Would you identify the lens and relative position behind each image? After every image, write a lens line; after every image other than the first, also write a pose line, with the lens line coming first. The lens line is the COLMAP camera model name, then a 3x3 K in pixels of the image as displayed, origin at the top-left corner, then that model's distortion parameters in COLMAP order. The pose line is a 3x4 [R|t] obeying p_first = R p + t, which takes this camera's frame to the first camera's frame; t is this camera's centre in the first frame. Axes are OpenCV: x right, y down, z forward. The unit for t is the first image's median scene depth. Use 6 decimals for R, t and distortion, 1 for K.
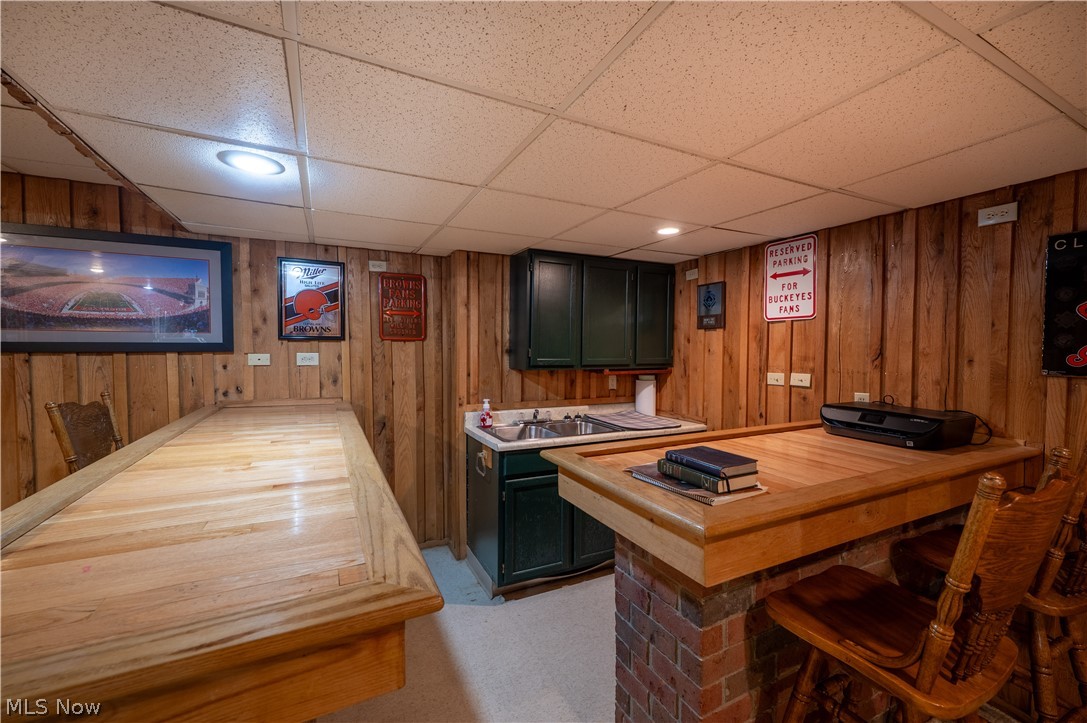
lens RADIAL K [[436.1, 0, 539.3], [0, 436.1, 359.3], [0, 0, 1]] dist [0.004752, 0.000002]
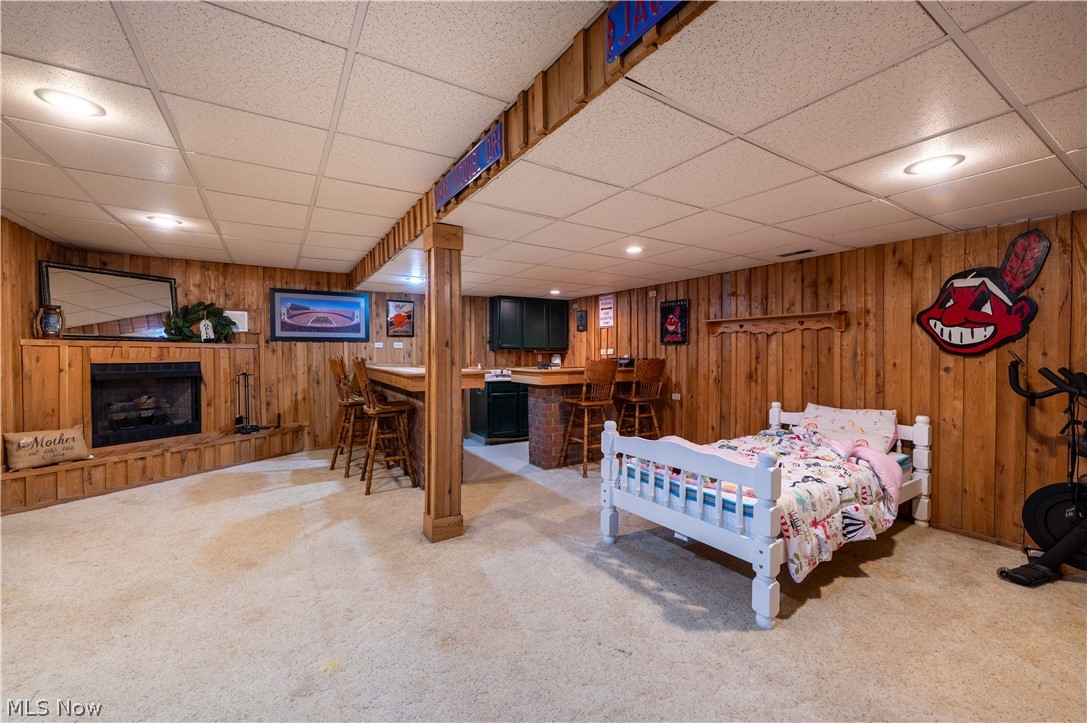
lens RADIAL K [[436.1, 0, 544.0], [0, 436.1, 361.6], [0, 0, 1]] dist [0.004752, 0.000002]
pose [[0.994524, -0.009486, 0.104080, -0.028482], [0.010114, 0.999934, -0.005506, 0.102362], [-0.104020, 0.006528, 0.994554, -1.274876]]
